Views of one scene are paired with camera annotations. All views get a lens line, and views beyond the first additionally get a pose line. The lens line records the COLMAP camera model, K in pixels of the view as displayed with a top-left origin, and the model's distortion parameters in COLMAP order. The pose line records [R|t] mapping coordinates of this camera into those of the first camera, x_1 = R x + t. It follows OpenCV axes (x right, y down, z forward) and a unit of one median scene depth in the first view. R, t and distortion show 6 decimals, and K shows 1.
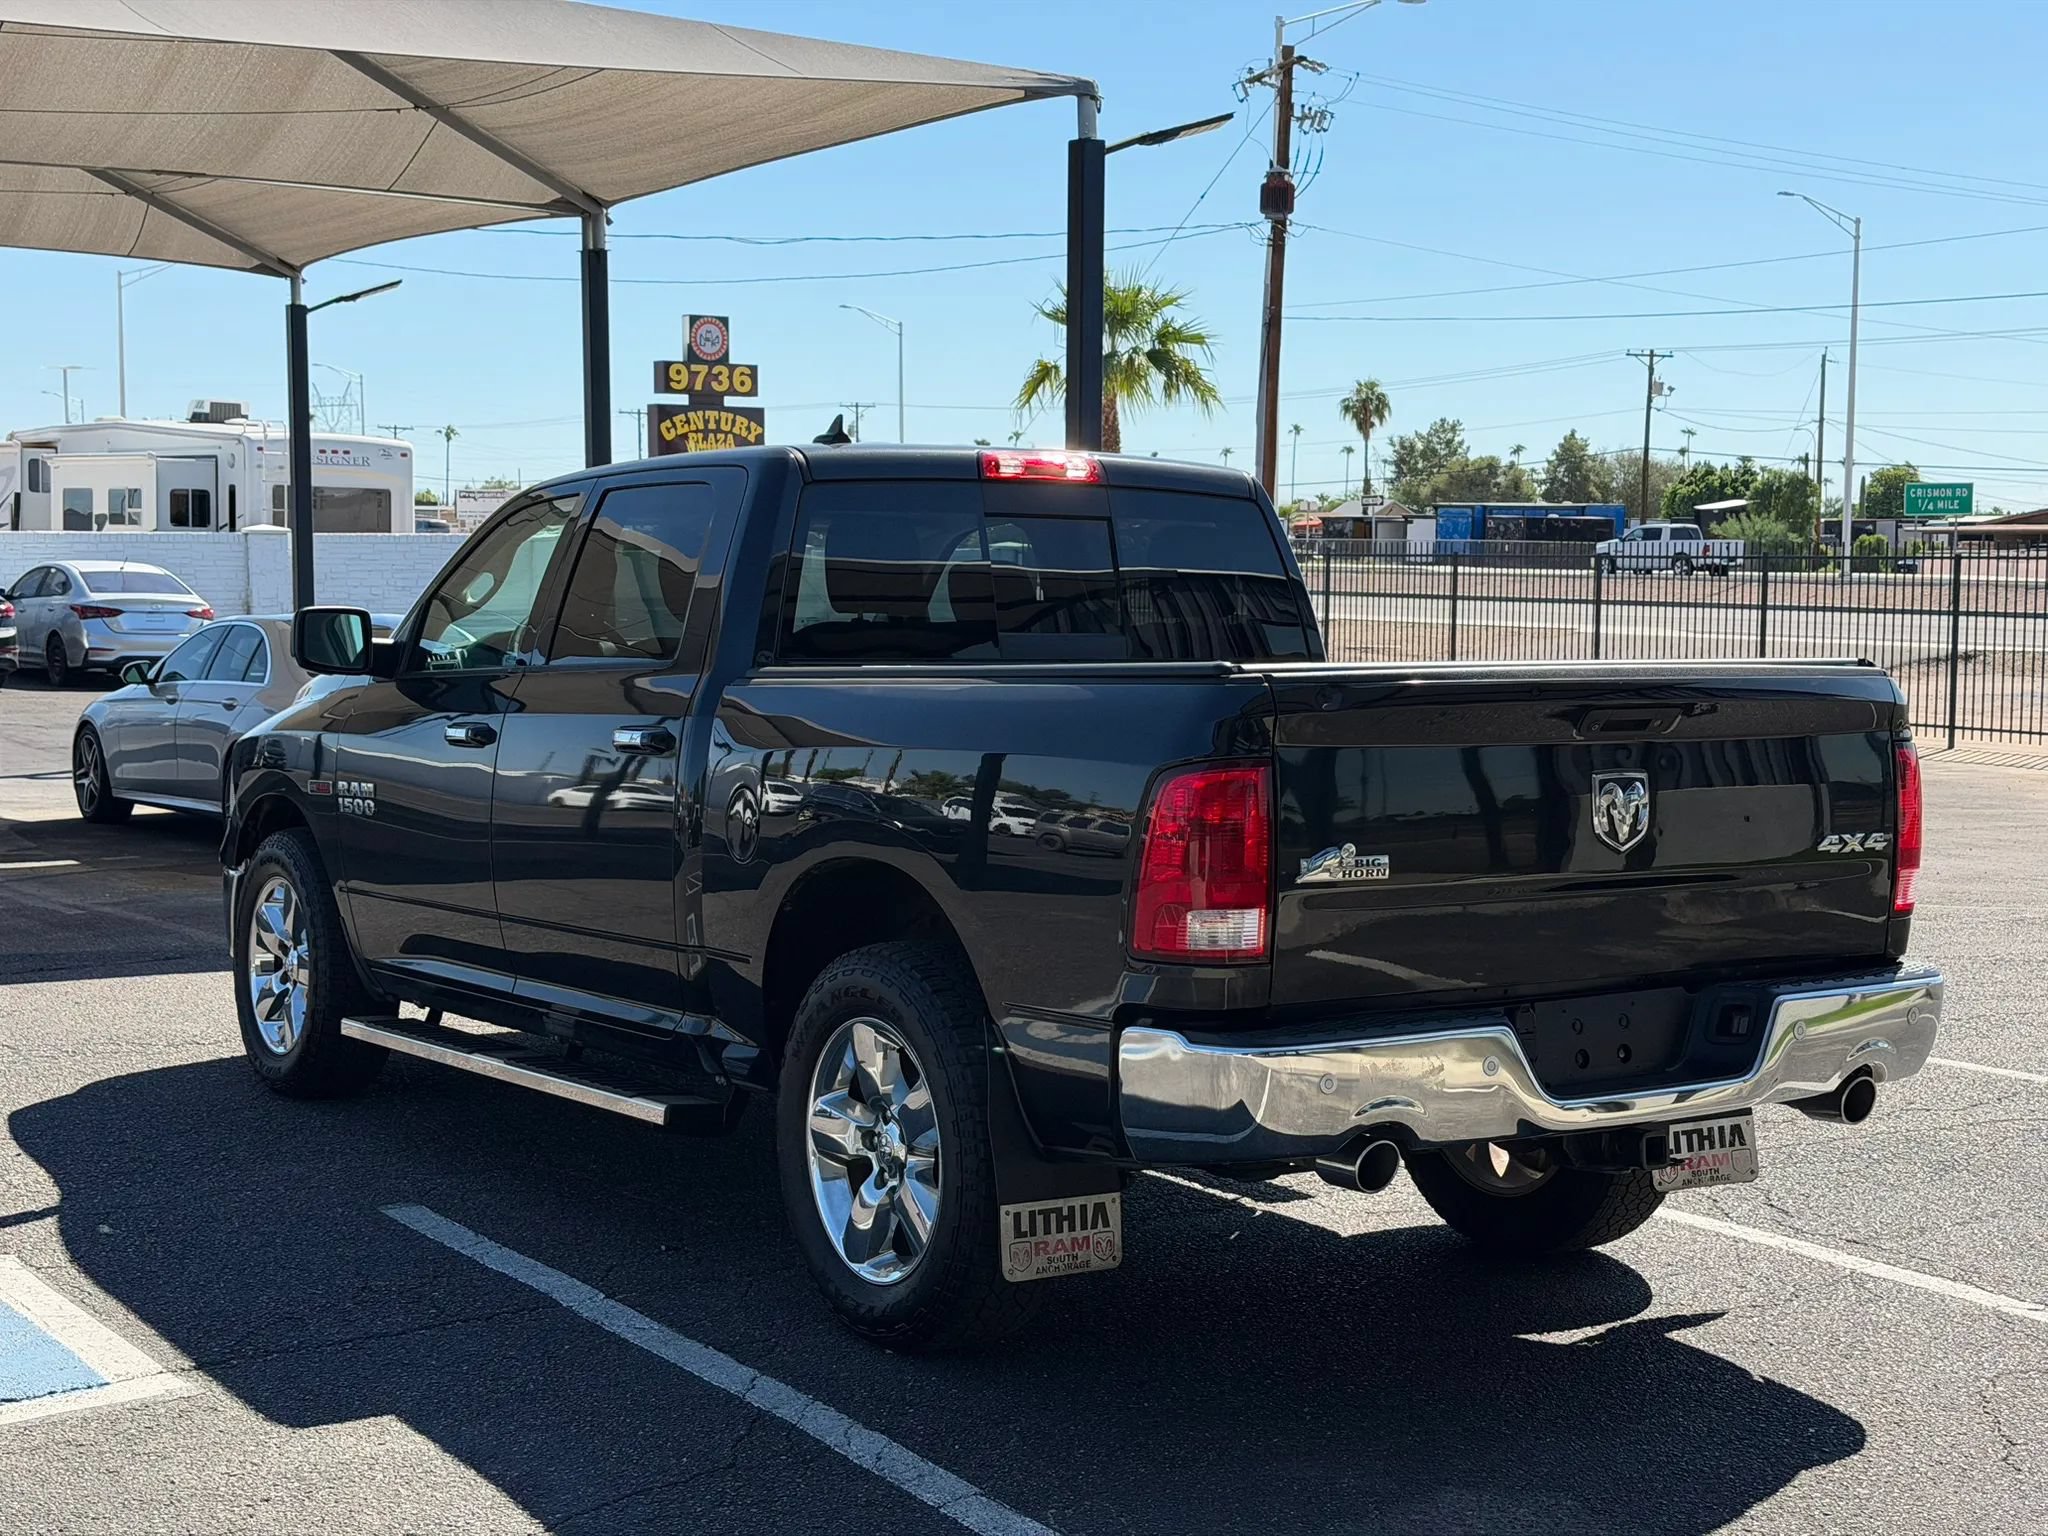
lens RADIAL K [[2870.6, 0, 1018.9], [0, 2870.6, 751.9], [0, 0, 1]] dist [0.119879, 0.000000]
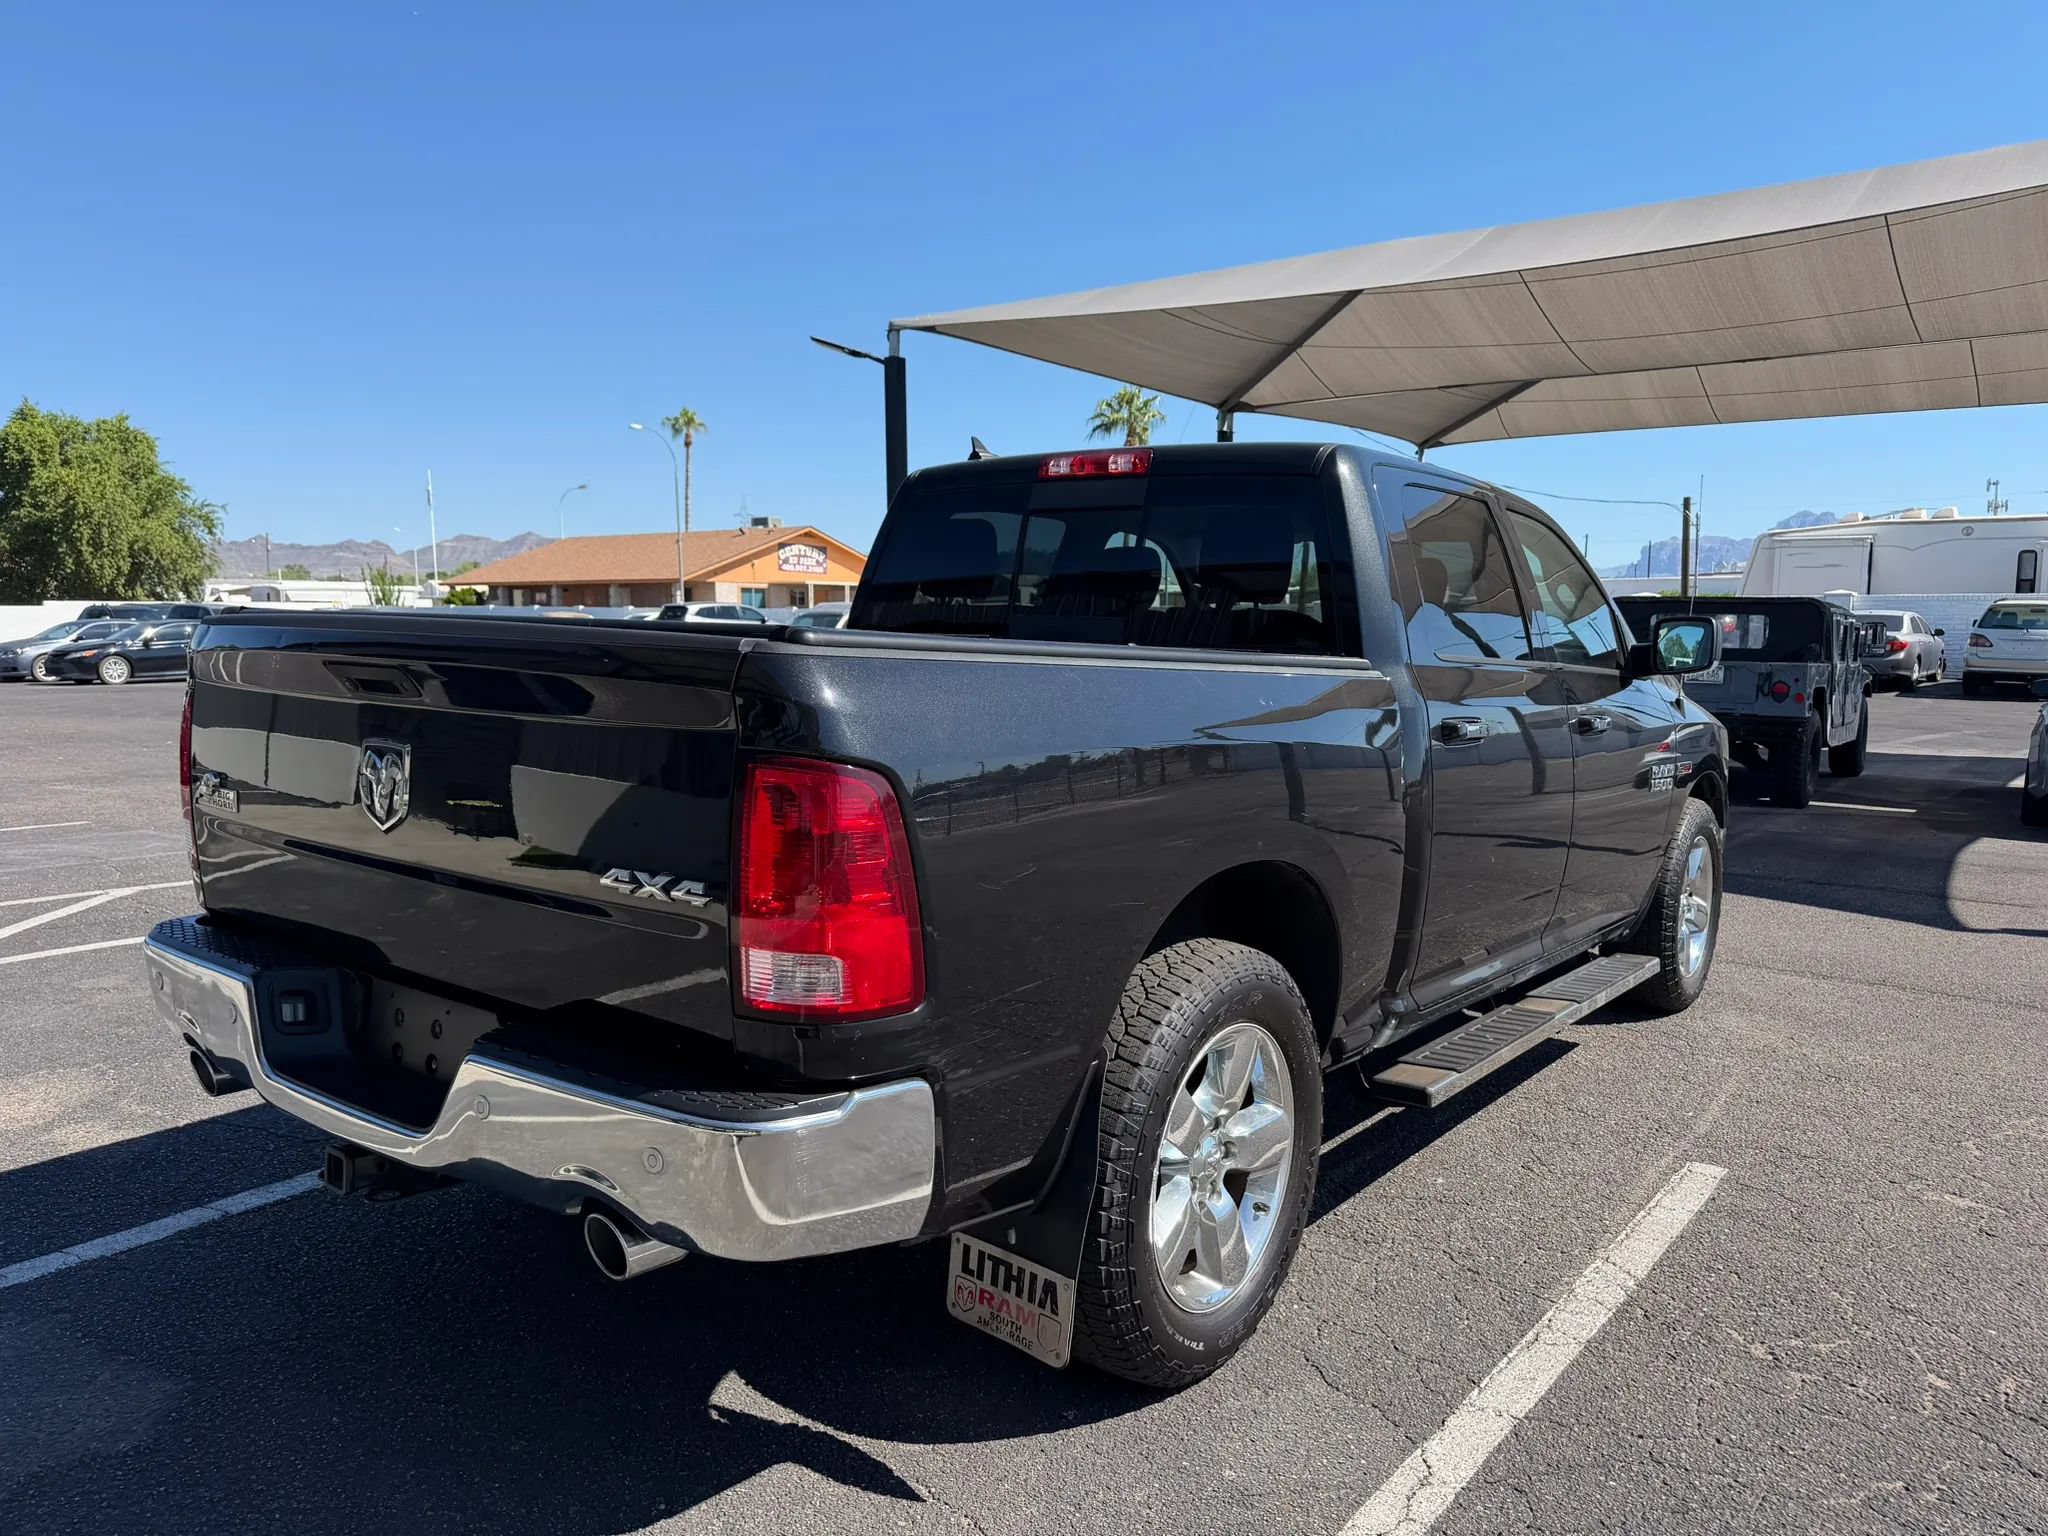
lens RADIAL K [[1448.7, 0, 1040.6], [0, 1448.7, 764.8], [0, 0, 1]] dist [0.047595, -0.057127]
pose [[0.328648, 0.094112, -0.939752, 0.578007], [-0.069057, 0.994754, 0.075470, -0.027429], [0.941925, 0.040093, 0.333423, 0.872354]]
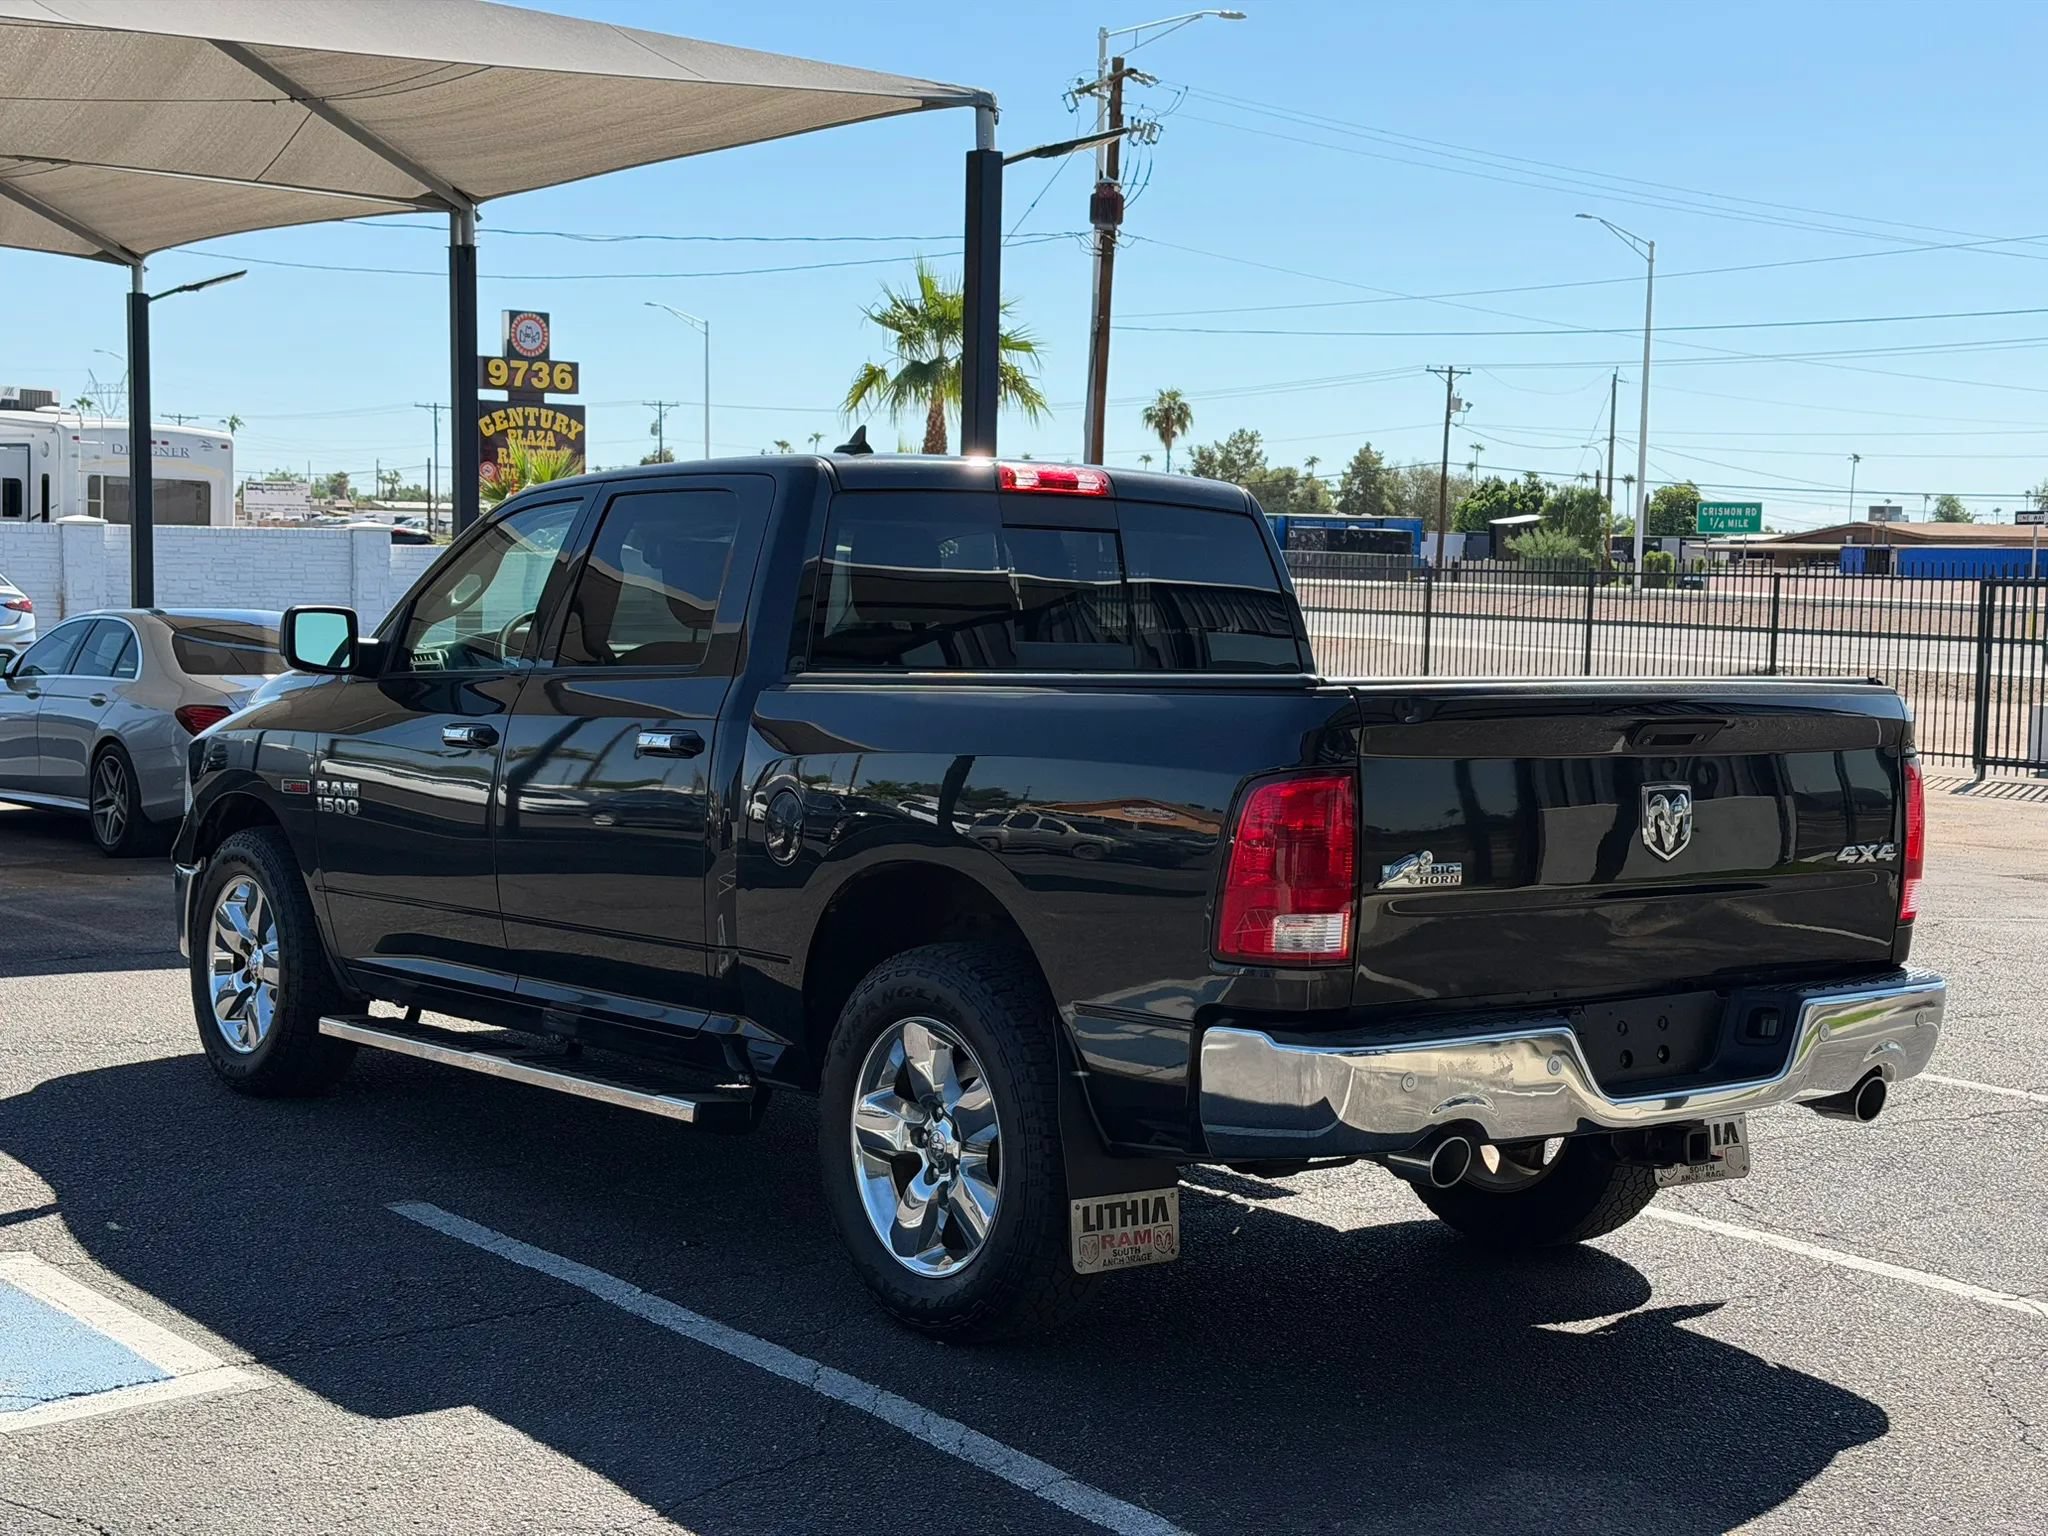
lens RADIAL K [[2870.6, 0, 1014.9], [0, 2870.6, 764.7], [0, 0, 1]] dist [0.119879, 0.000000]
pose [[0.997383, 0.009756, 0.071631, -0.085004], [-0.009974, 0.999947, 0.002689, -0.000471], [-0.071601, -0.003396, 0.997428, -0.020327]]
